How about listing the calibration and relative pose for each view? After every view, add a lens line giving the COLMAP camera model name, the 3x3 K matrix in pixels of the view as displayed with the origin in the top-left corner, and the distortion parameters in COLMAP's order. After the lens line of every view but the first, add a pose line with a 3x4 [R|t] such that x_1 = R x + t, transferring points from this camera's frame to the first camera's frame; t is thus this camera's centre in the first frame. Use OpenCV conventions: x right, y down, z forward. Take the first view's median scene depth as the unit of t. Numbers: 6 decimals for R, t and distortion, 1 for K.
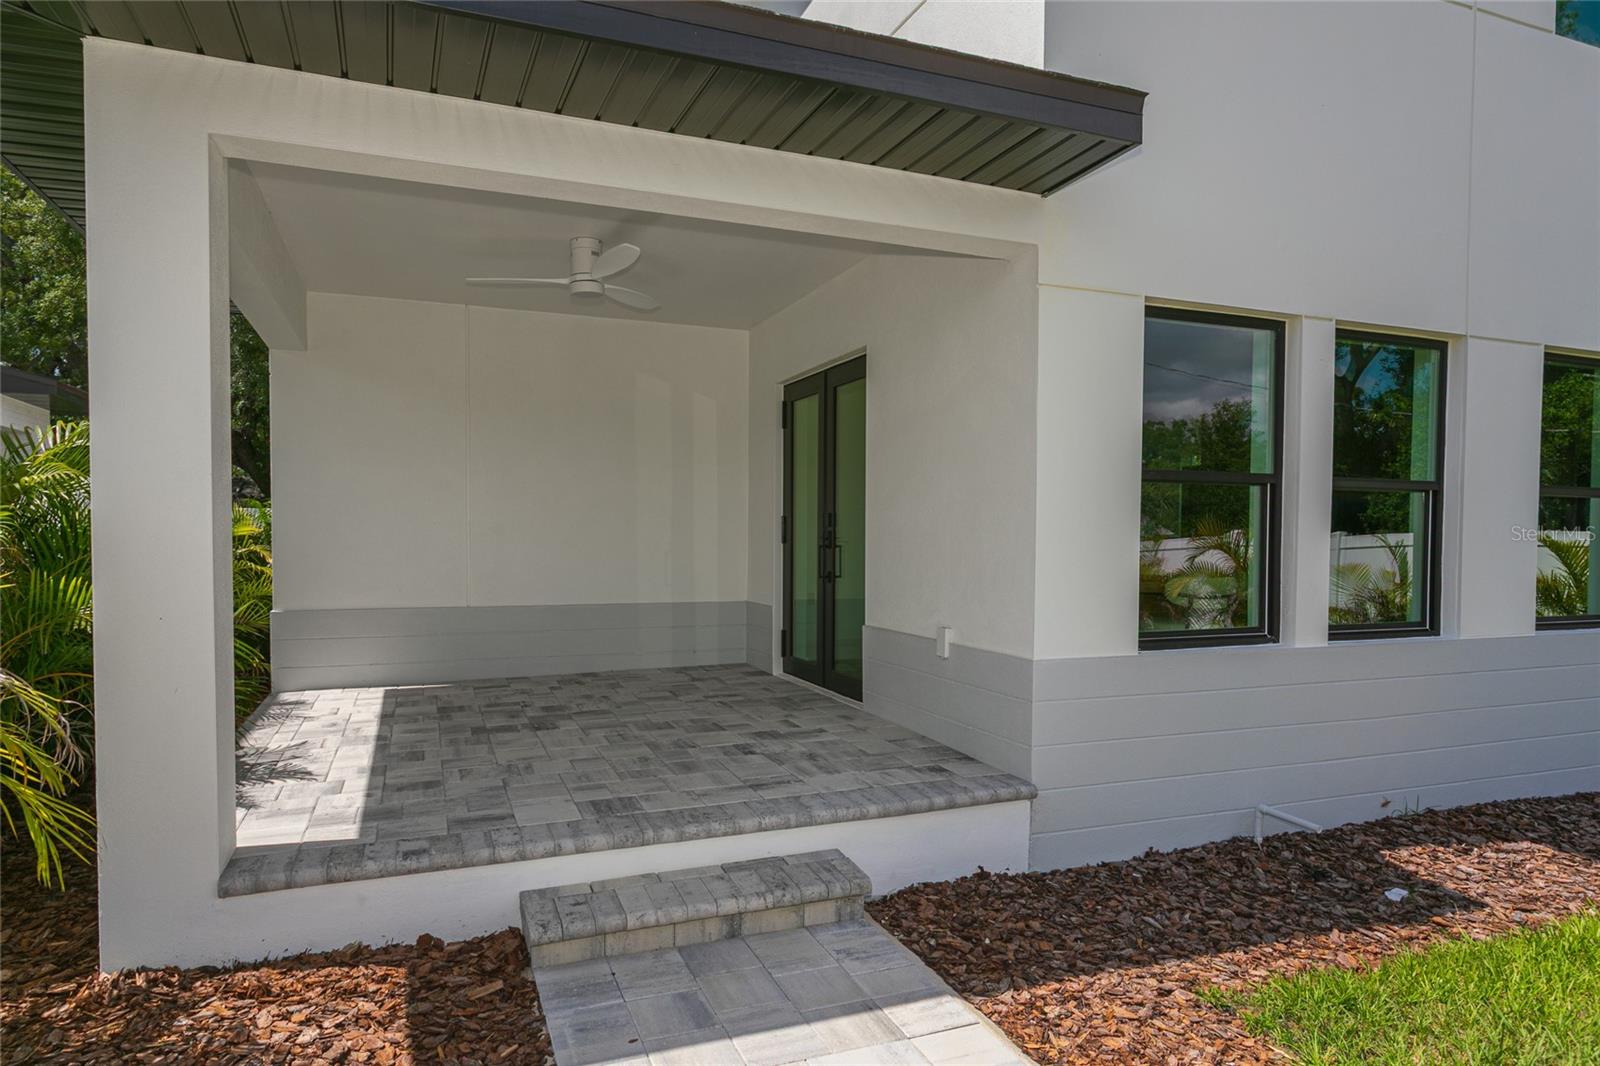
lens RADIAL K [[964.7, 0, 804.6], [0, 964.7, 559.4], [0, 0, 1]] dist [-0.001488, 0.000687]
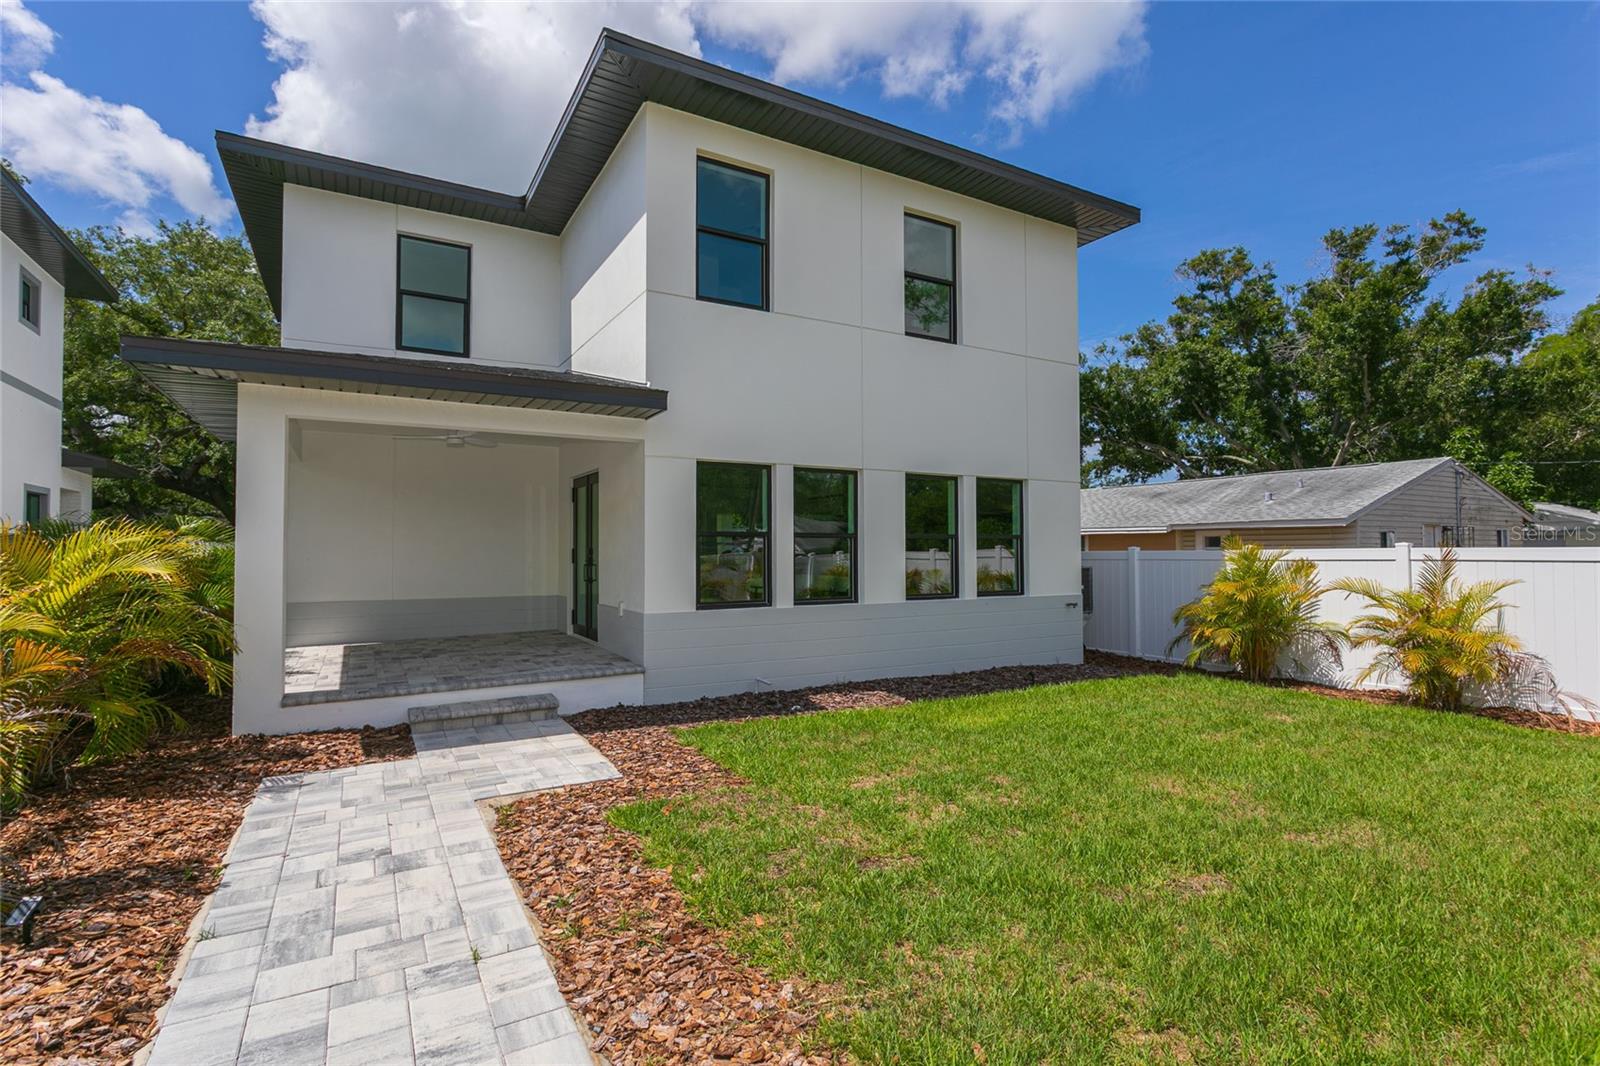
lens RADIAL K [[780.4, 0, 800.0], [0, 780.4, 533.0], [0, 0, 1]] dist [-0.001106, 0.000387]
pose [[0.991079, -0.005157, 0.133175, 0.359860], [0.011507, 0.998831, -0.046956, 0.001785], [-0.132777, 0.048070, 0.989980, -0.935943]]
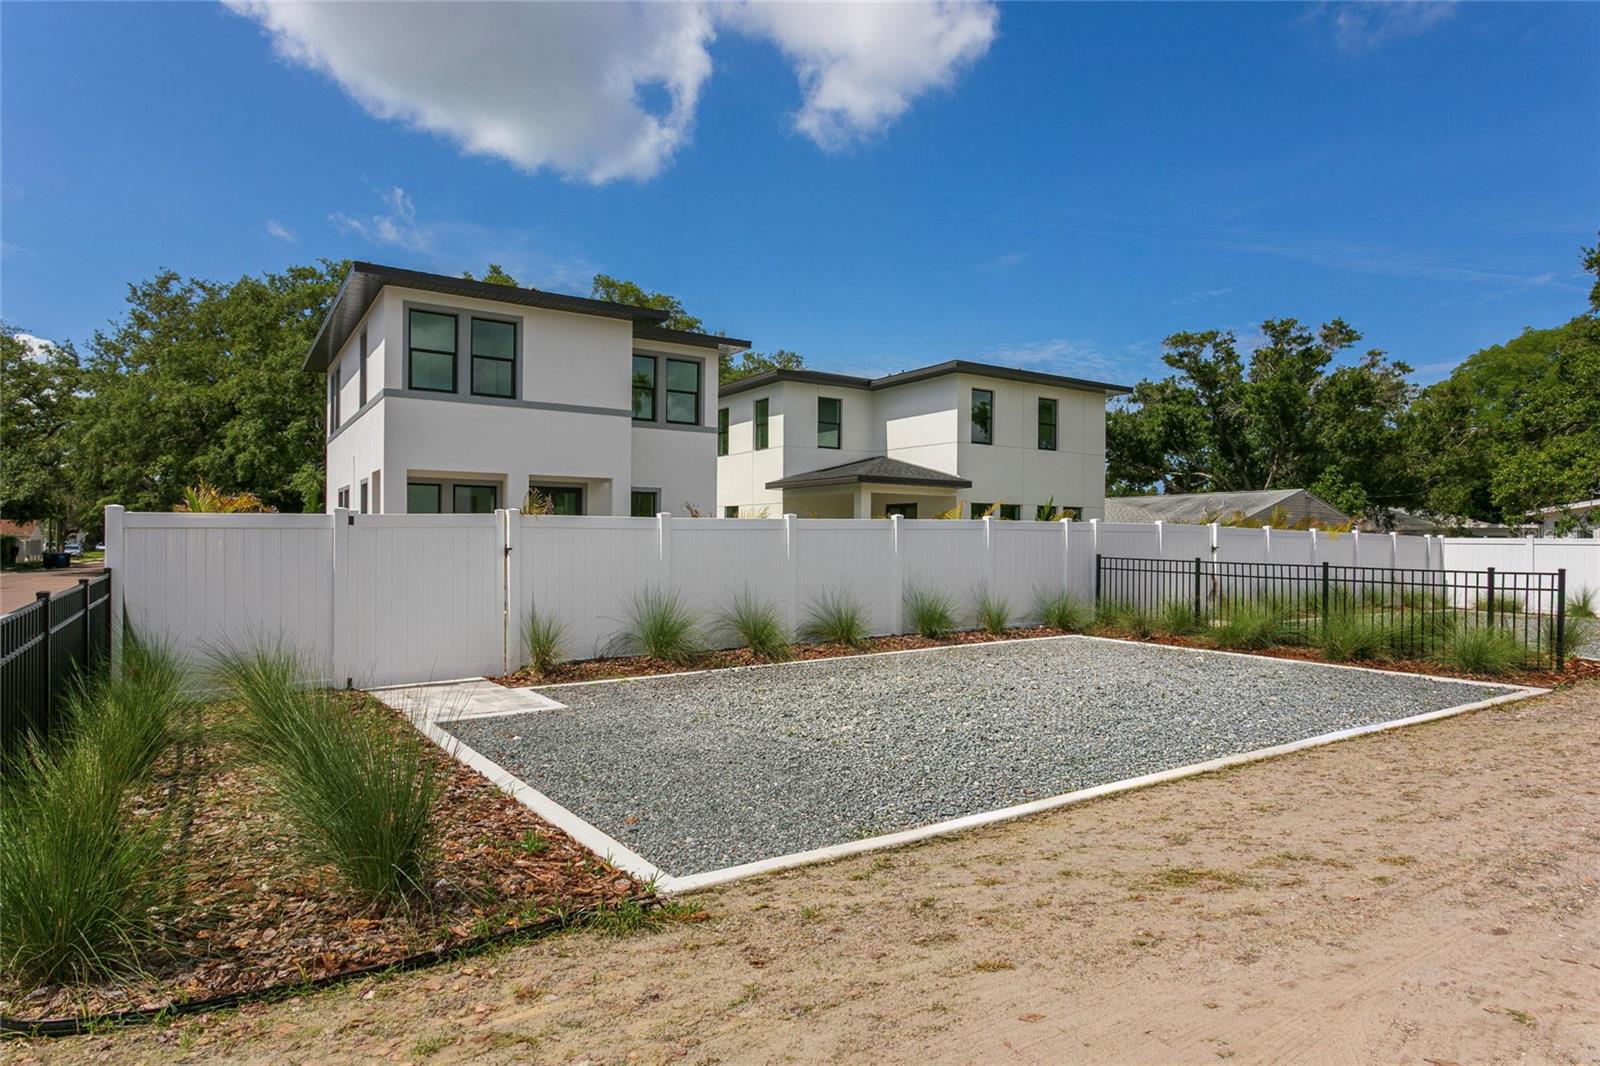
lens RADIAL K [[921.1, 0, 800.0], [0, 921.1, 533.0], [0, 0, 1]] dist [-0.036076, -0.000256]
pose [[0.982608, 0.003651, 0.185658, -1.957610], [0.003508, 0.999263, -0.038216, 0.177079], [-0.185661, 0.038203, 0.981871, -4.920434]]
